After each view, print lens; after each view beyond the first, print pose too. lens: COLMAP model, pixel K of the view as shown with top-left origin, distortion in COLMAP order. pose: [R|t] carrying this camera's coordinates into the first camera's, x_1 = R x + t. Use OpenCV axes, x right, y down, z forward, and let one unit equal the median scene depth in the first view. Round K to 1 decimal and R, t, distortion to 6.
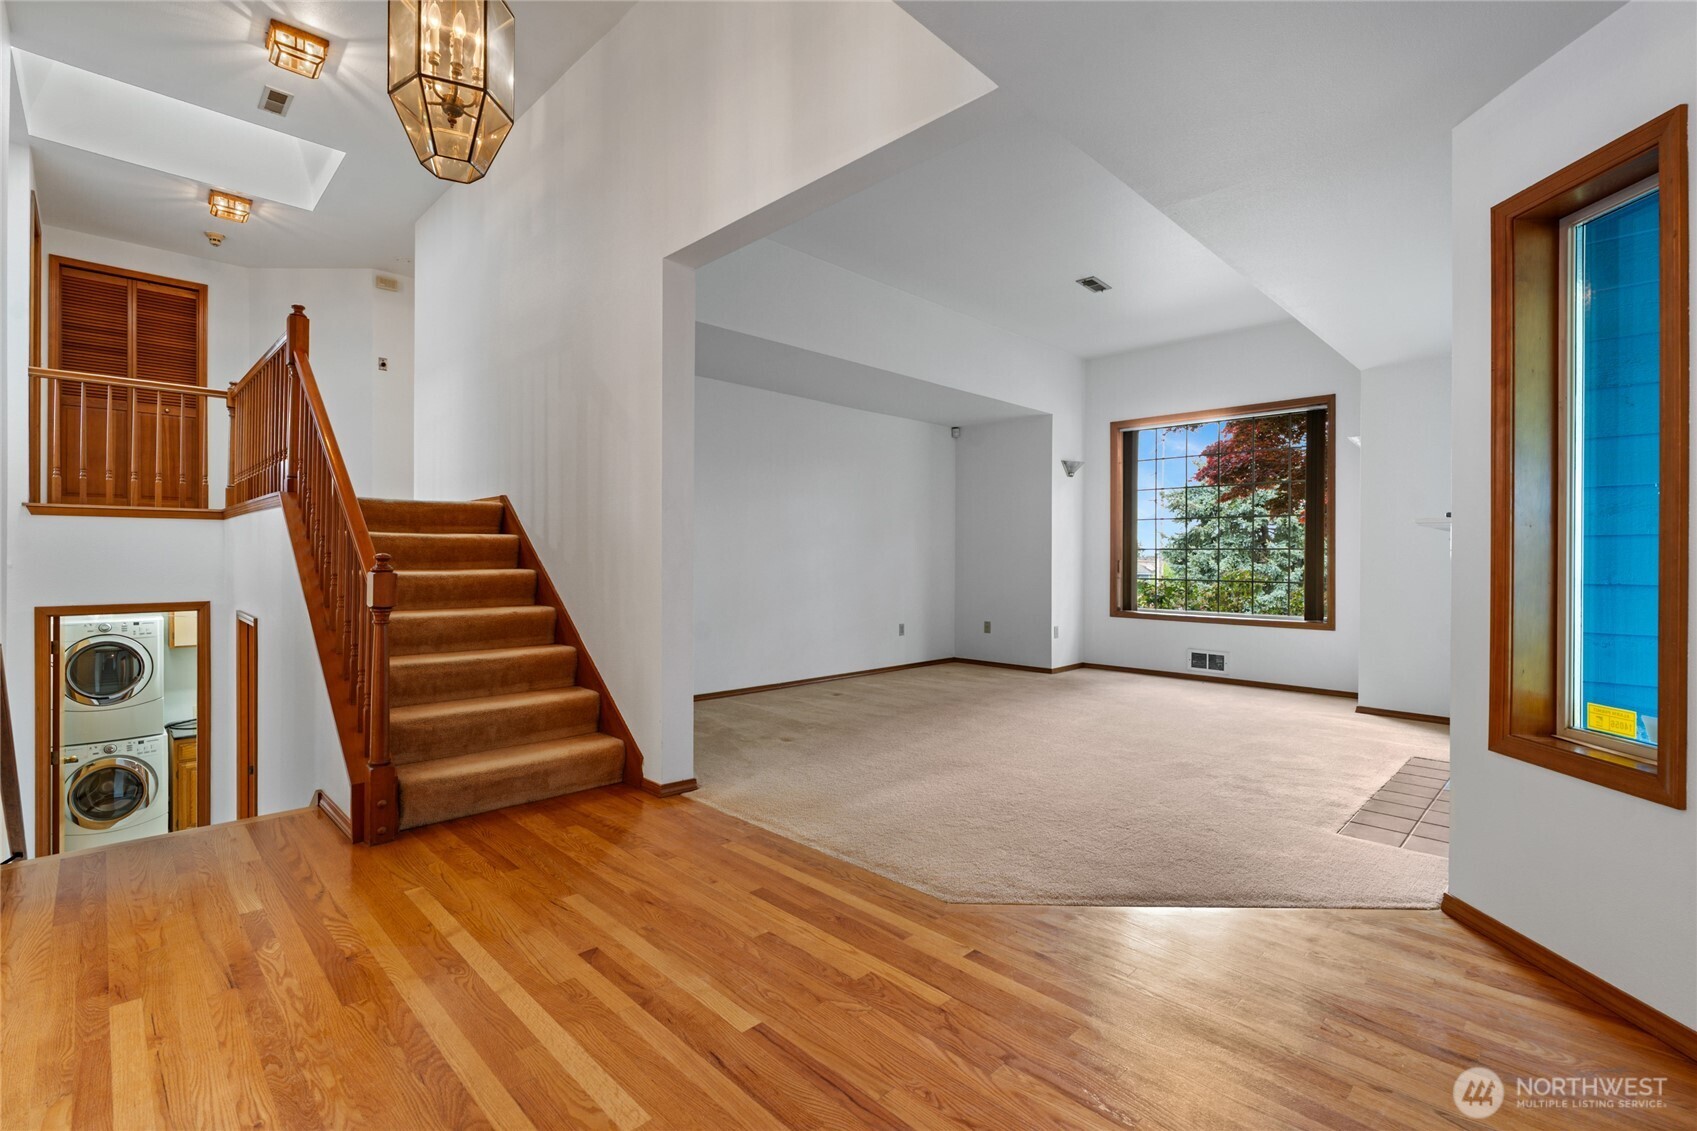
lens RADIAL K [[763.2, 0, 852.9], [0, 763.2, 557.6], [0, 0, 1]] dist [-0.011851, 0.001053]
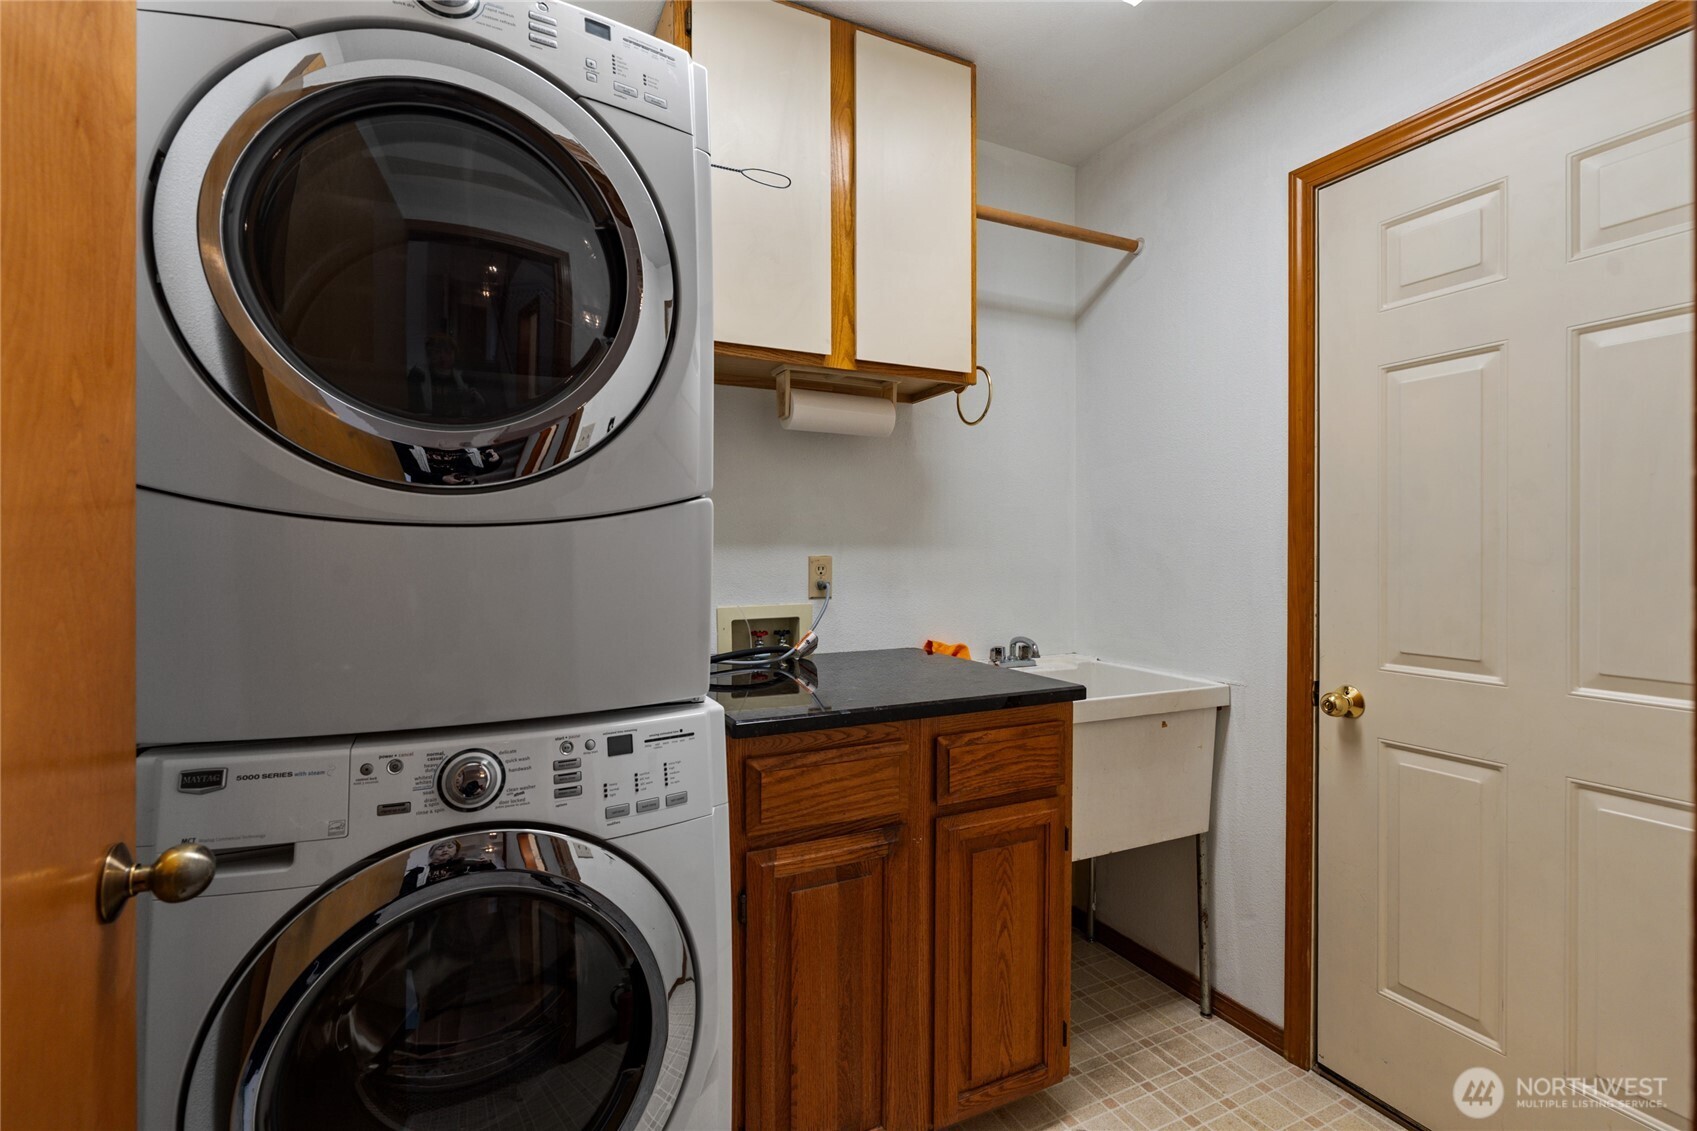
lens RADIAL K [[763.2, 0, 844.3], [0, 763.2, 561.0], [0, 0, 1]] dist [-0.011851, 0.001053]
pose [[0.943939, -0.002864, -0.330109, -0.851855], [0.005735, 0.999954, 0.007723, 0.206054], [0.330071, -0.009183, 0.943911, 0.870217]]
